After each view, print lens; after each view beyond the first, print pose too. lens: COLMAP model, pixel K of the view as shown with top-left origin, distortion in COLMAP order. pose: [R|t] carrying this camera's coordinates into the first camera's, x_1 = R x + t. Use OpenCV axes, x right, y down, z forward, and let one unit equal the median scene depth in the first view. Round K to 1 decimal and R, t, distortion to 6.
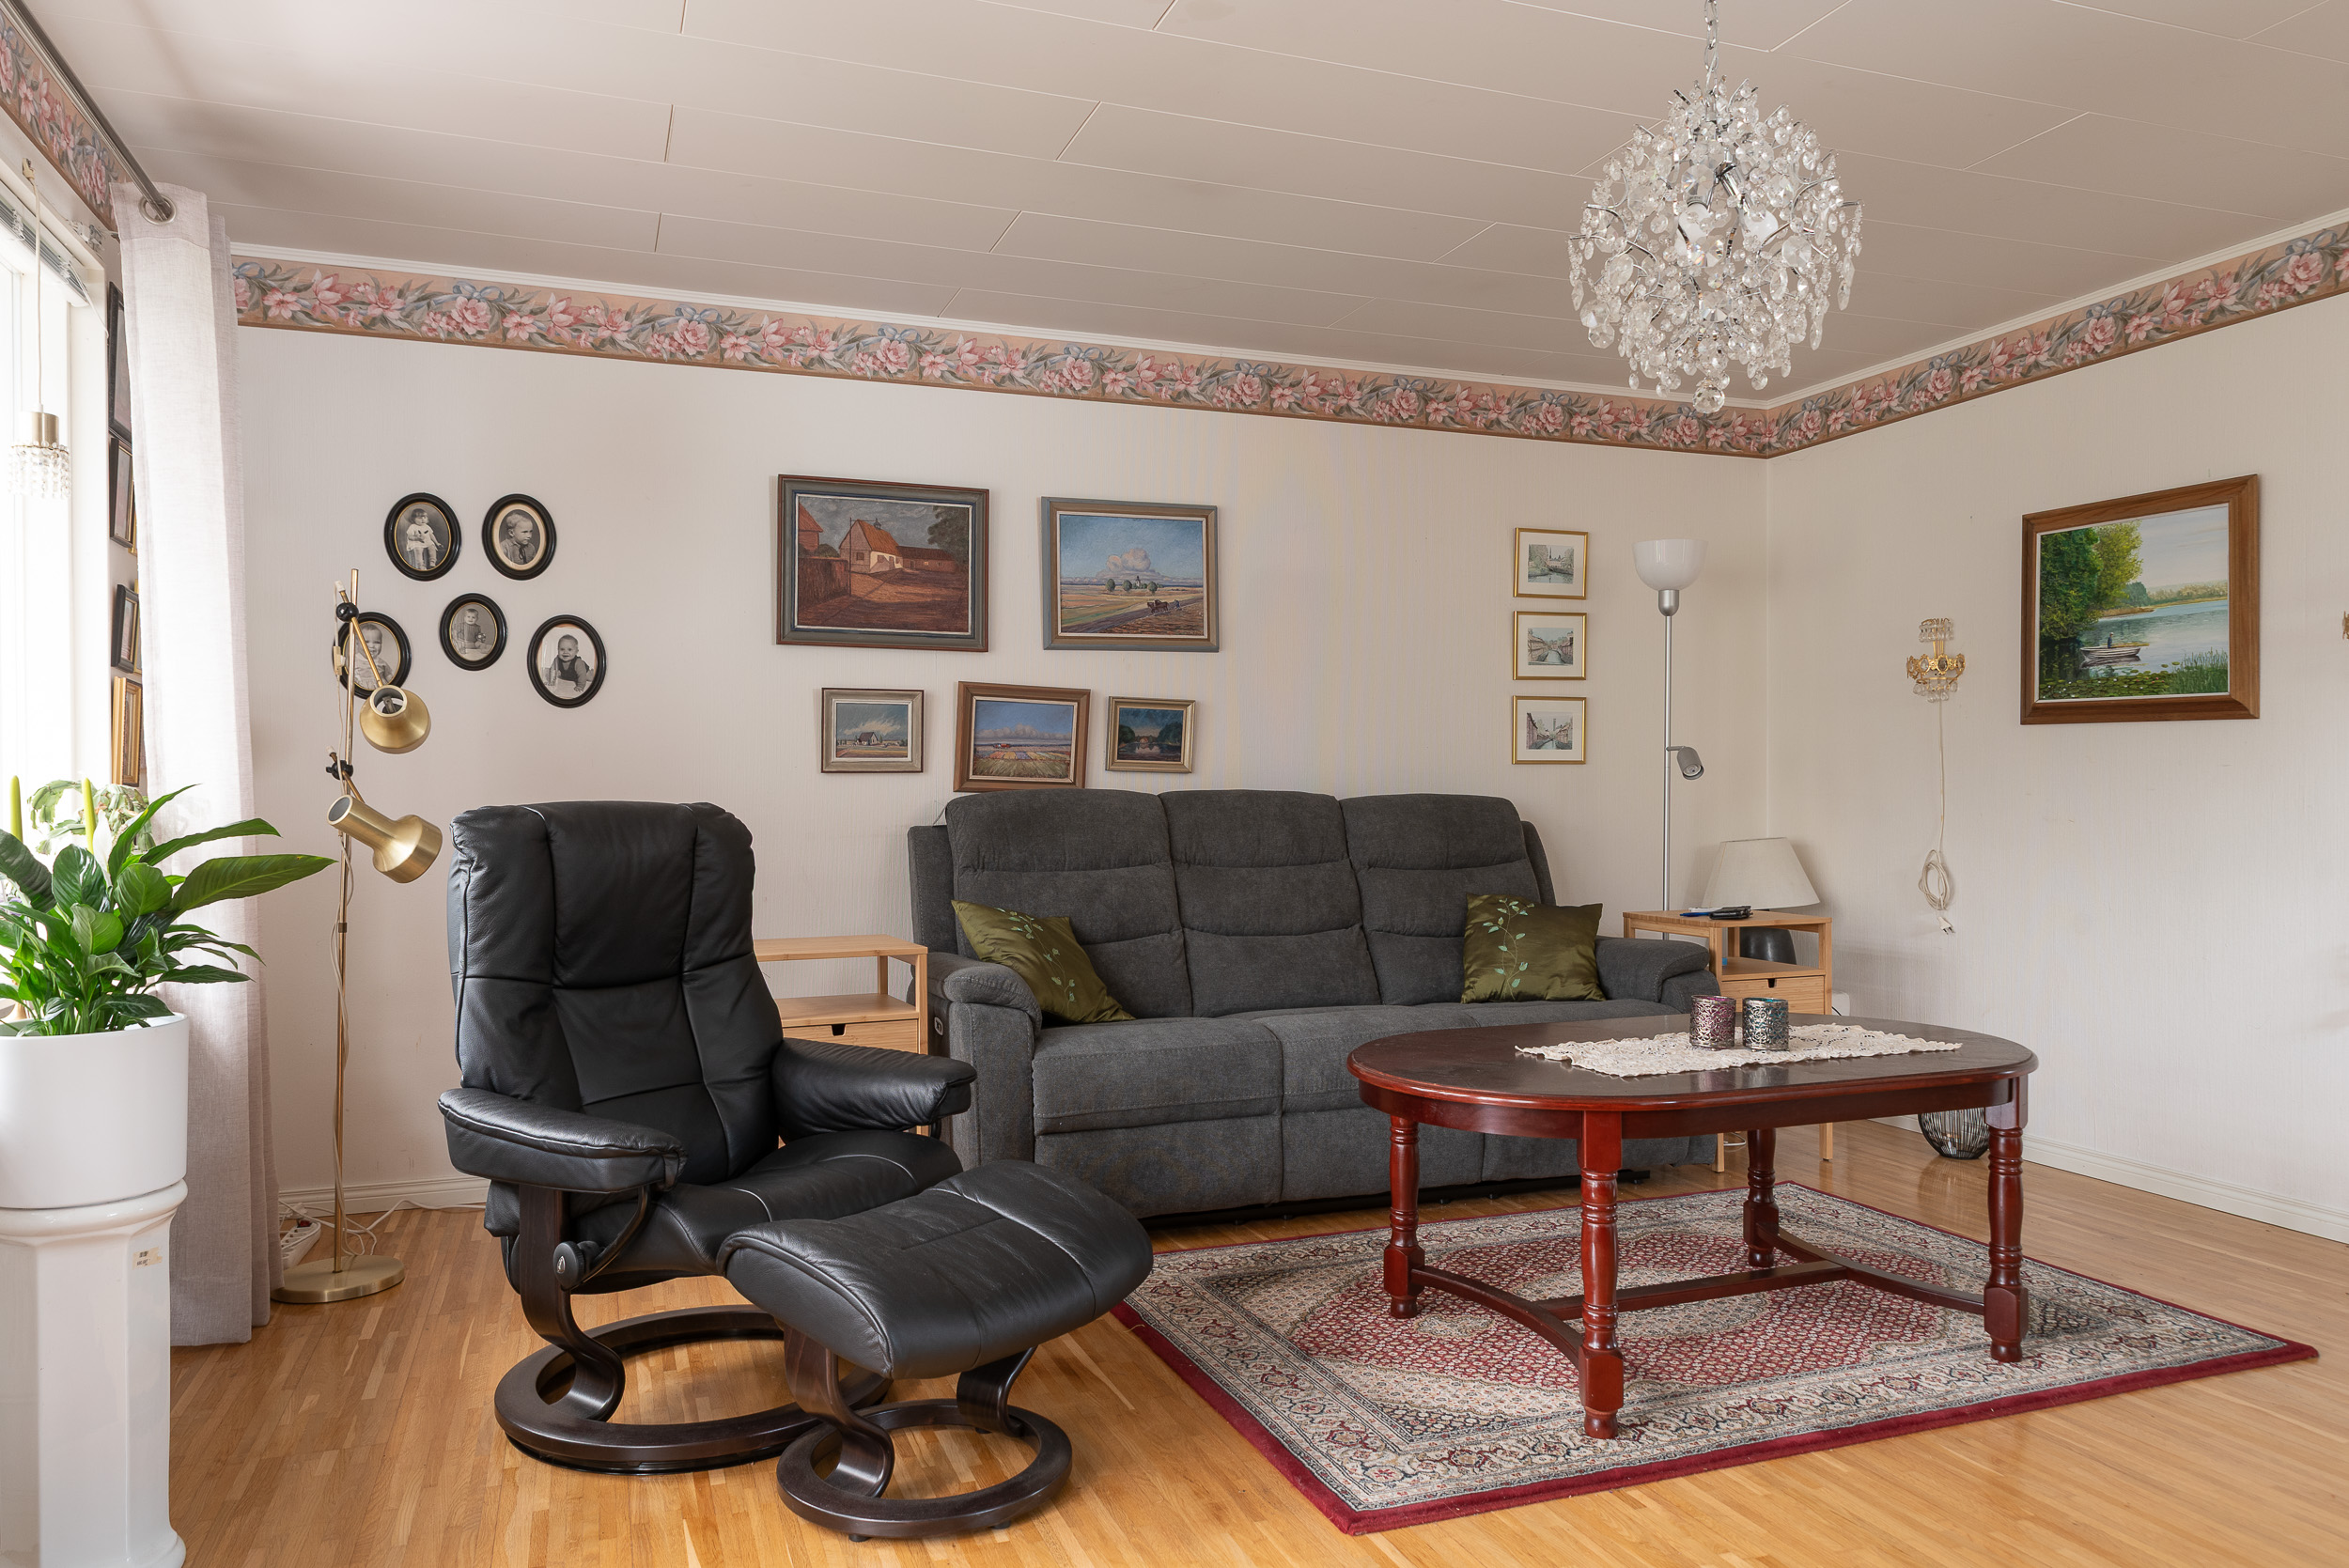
lens RADIAL K [[1600.2, 0, 1172.3], [0, 1600.2, 786.0], [0, 0, 1]] dist [0.000058, 0.000104]
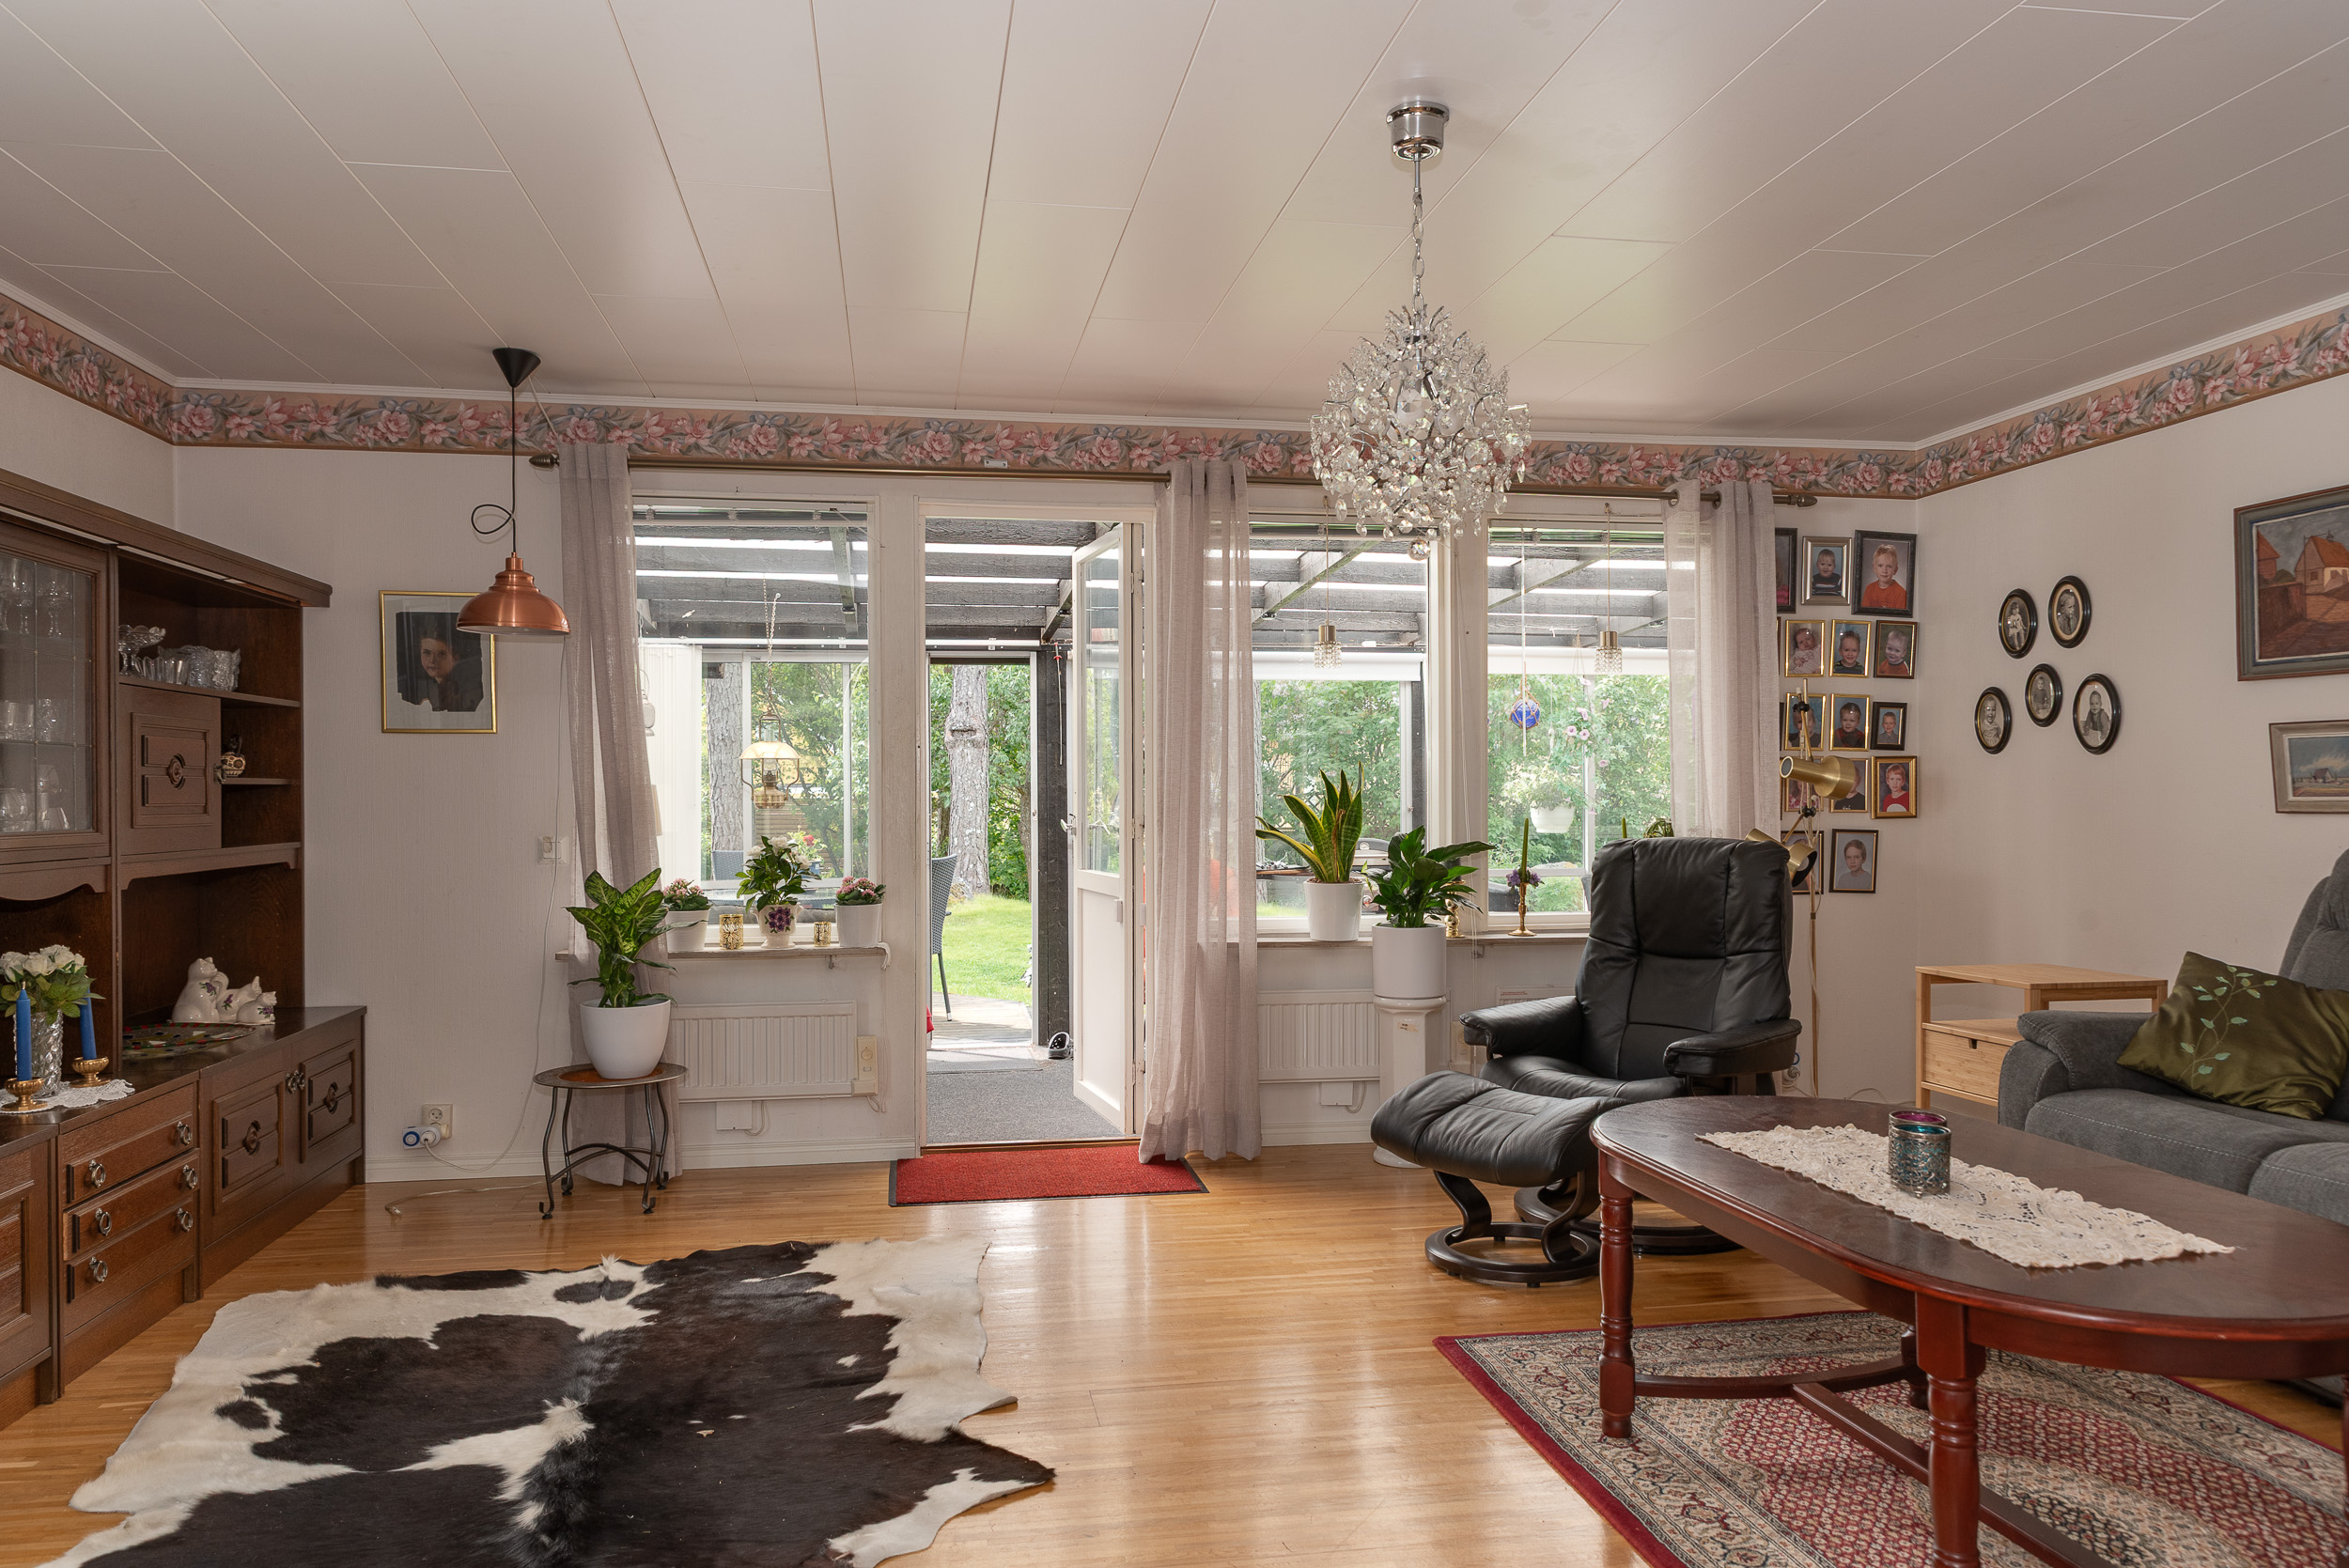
lens RADIAL K [[1653.3, 0, 1173.6], [0, 1653.3, 787.3], [0, 0, 1]] dist [0.000077, 0.000034]
pose [[-0.206053, 0.000156, -0.978541, 0.881229], [0.007192, 0.999973, -0.001355, -0.026963], [0.978514, -0.007317, -0.206048, 0.569836]]
